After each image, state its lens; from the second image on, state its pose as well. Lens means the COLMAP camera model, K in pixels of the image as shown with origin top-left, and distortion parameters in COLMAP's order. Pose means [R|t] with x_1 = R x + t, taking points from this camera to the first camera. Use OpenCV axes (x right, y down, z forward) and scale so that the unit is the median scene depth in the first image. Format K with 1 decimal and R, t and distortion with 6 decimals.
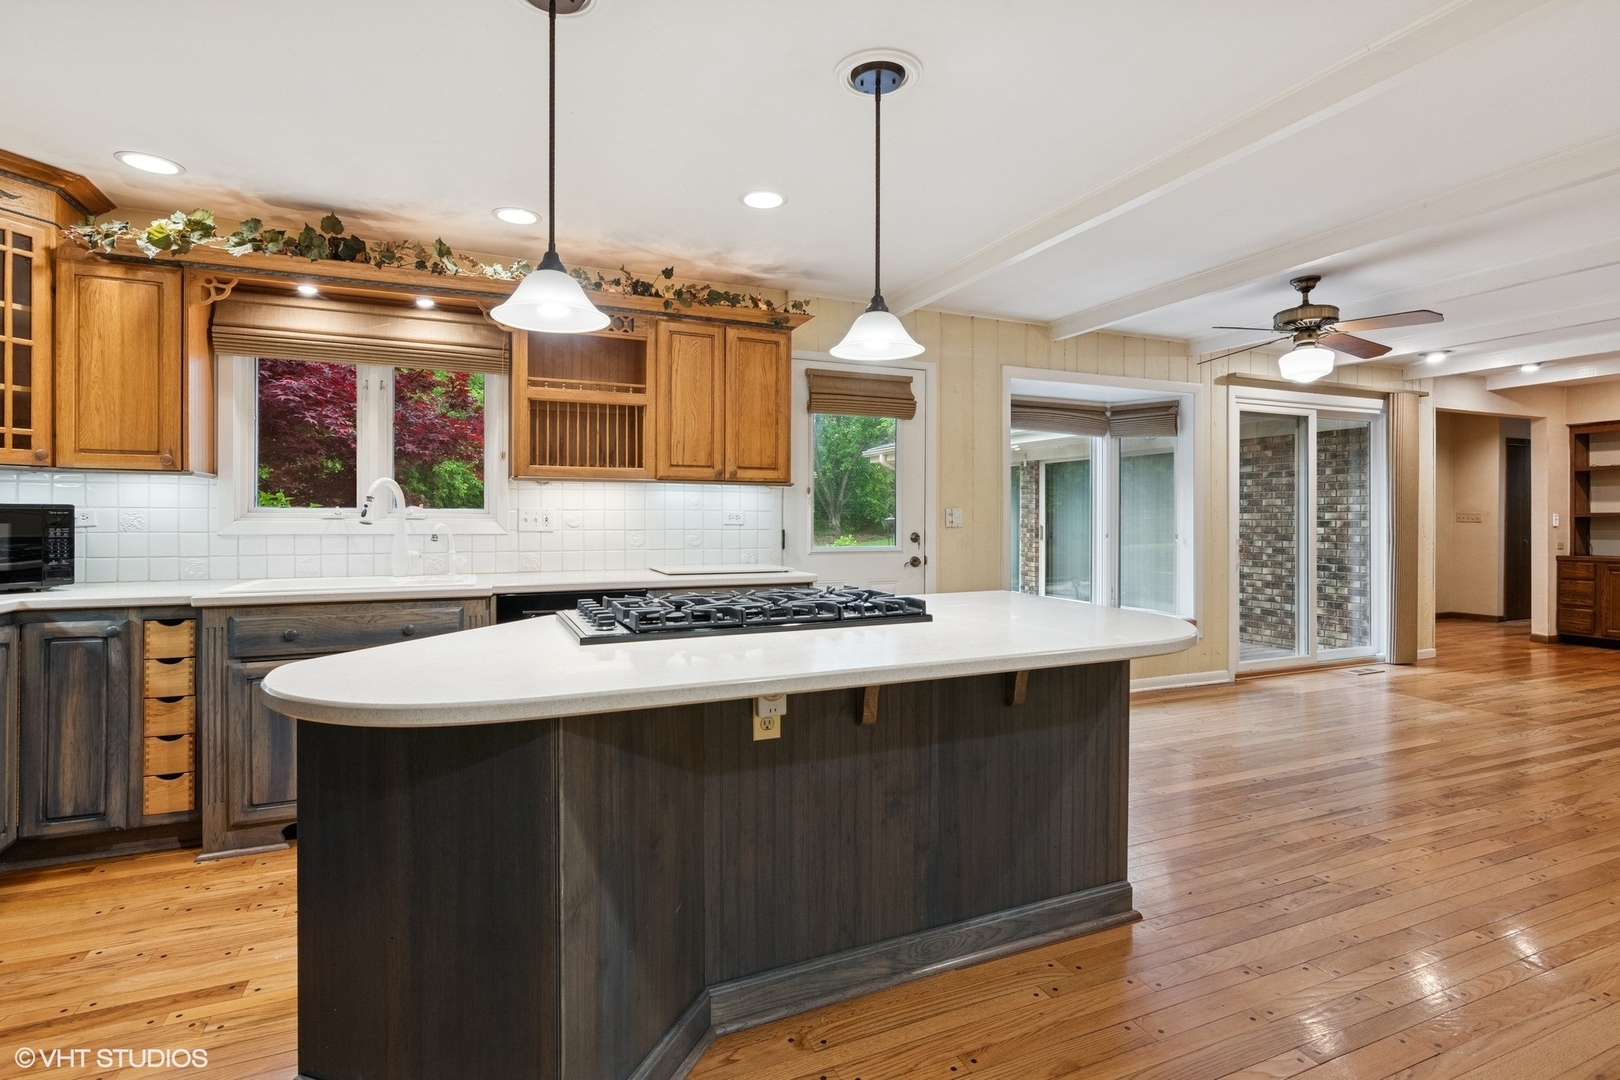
lens RADIAL K [[794.1, 0, 817.1], [0, 794.1, 515.6], [0, 0, 1]] dist [0.000846, -0.000146]
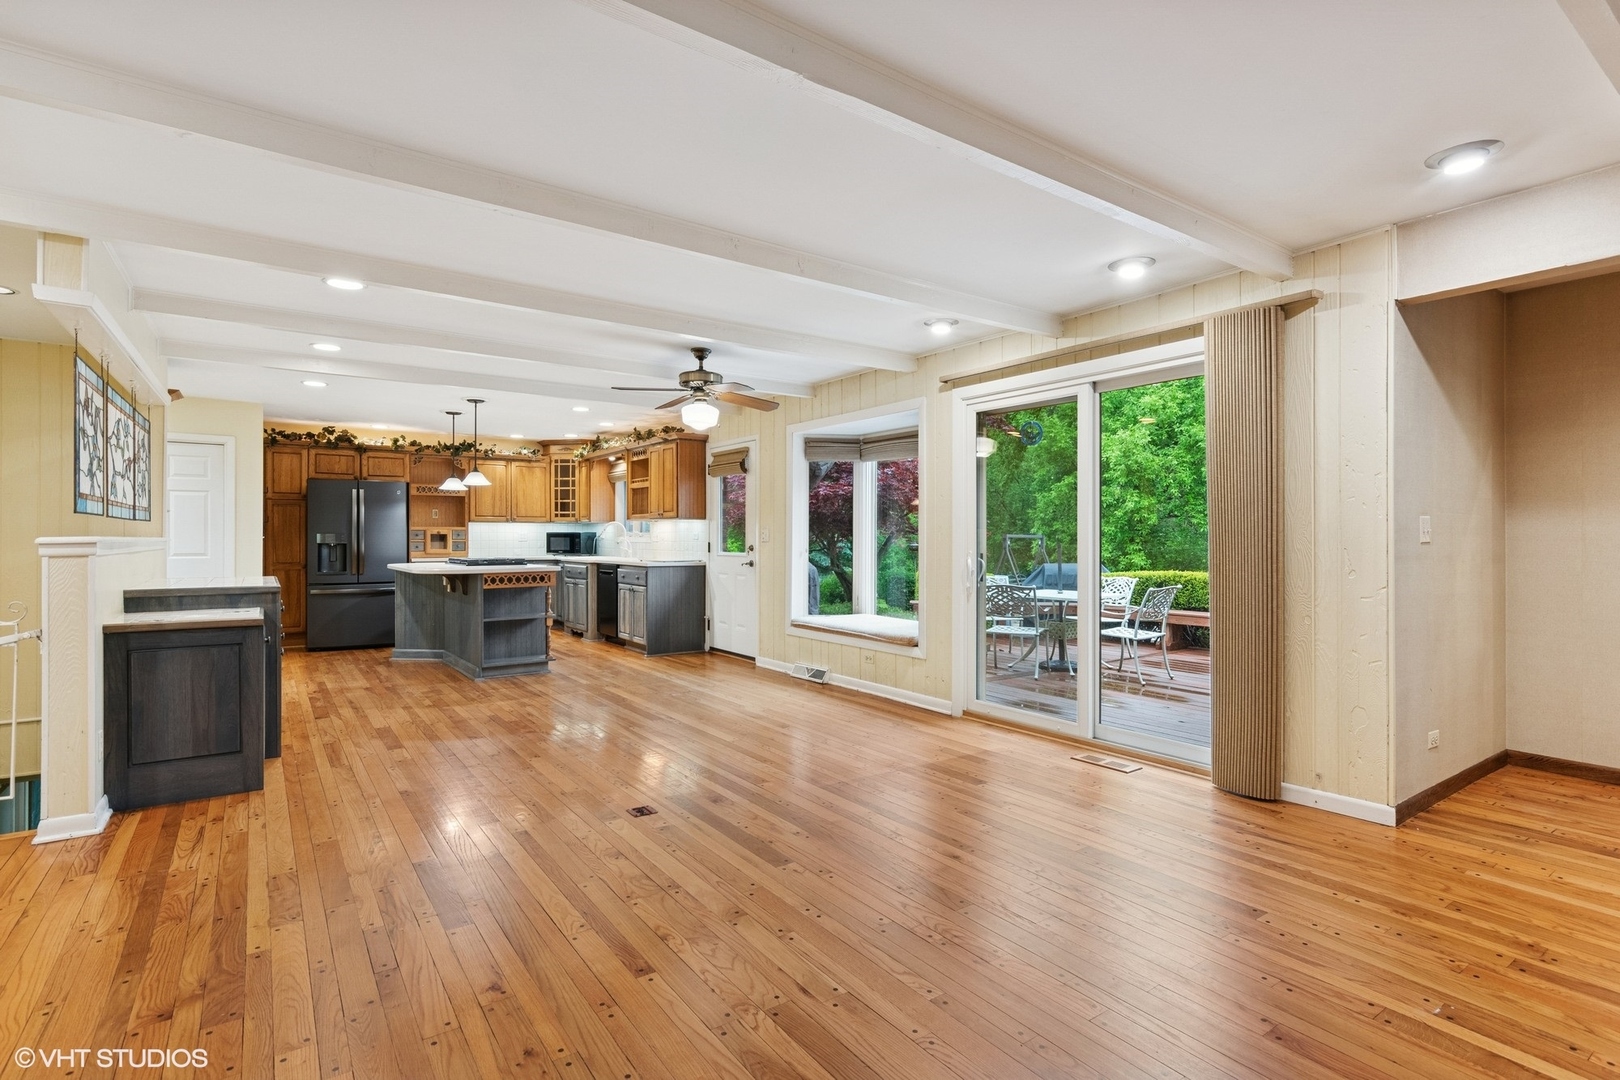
lens RADIAL K [[794.1, 0, 817.1], [0, 794.1, 515.6], [0, 0, 1]] dist [0.000846, -0.000146]
pose [[0.202842, -0.028888, -0.978785, 2.401751], [-0.000294, 0.999563, -0.029562, 0.014336], [0.979211, 0.006284, 0.202745, 1.156998]]
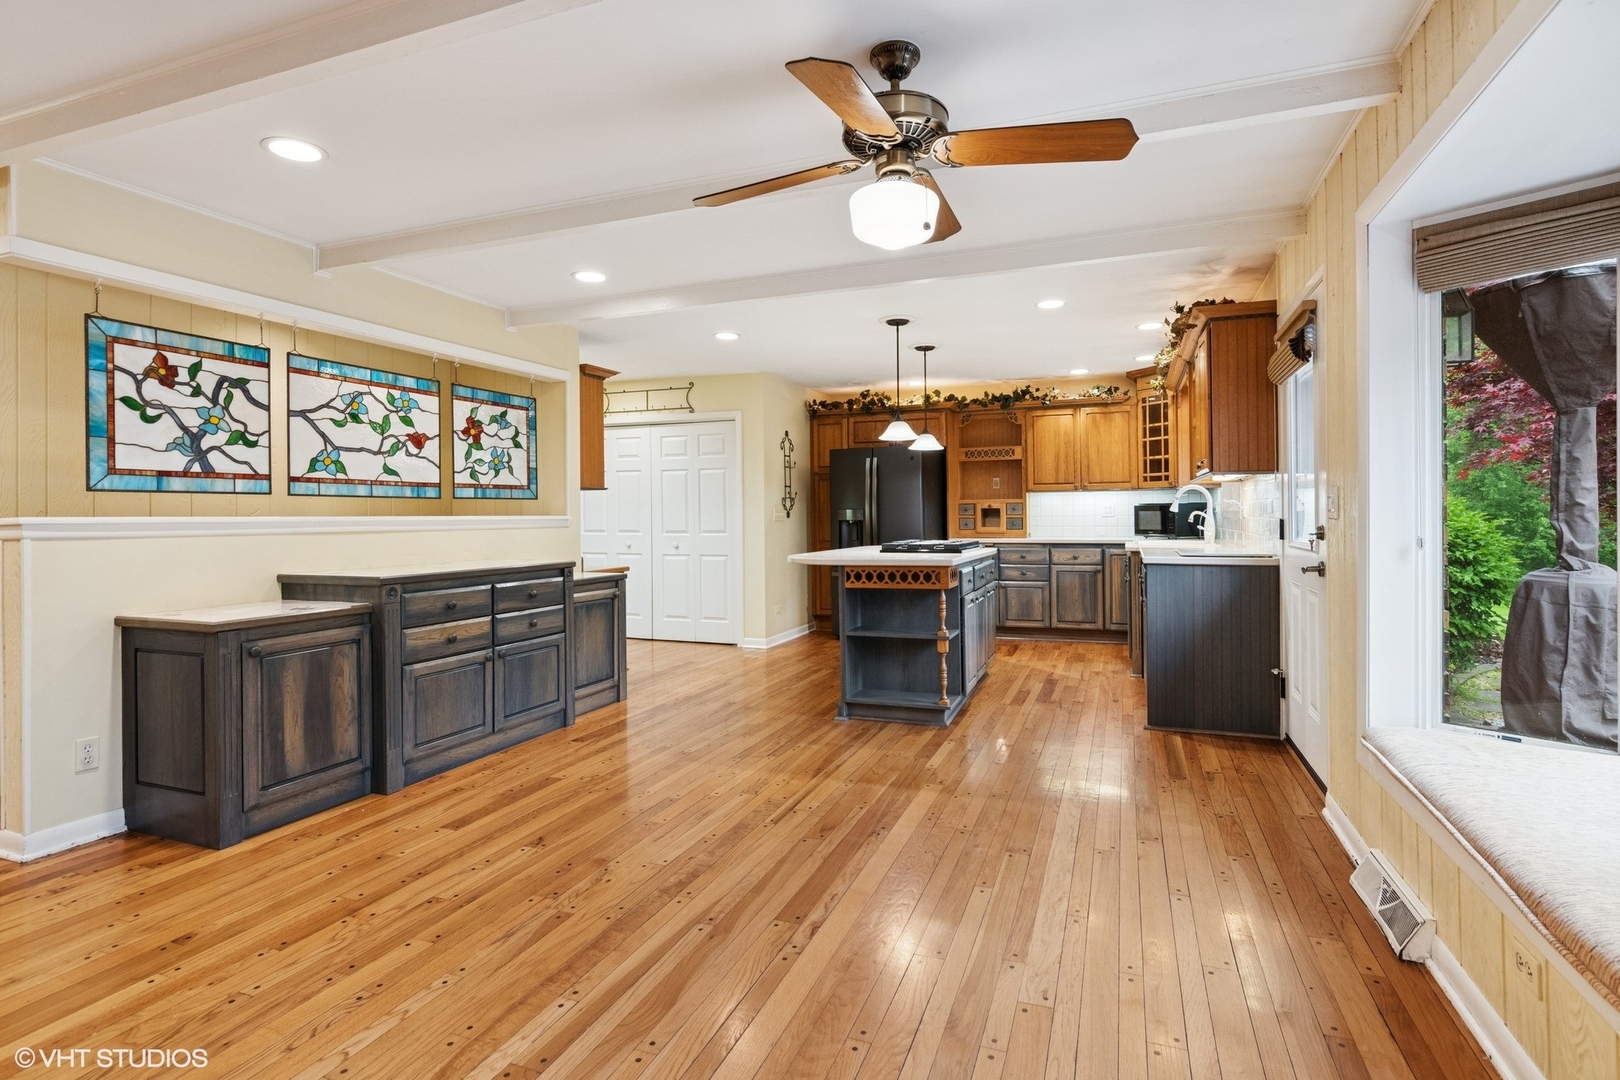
lens RADIAL K [[794.1, 0, 817.1], [0, 794.1, 515.6], [0, 0, 1]] dist [0.000846, -0.000146]
pose [[-0.704125, 0.004892, -0.710059, 1.289346], [0.006392, 0.999979, 0.000551, 0.013506], [0.710047, -0.004150, -0.704142, 1.672963]]
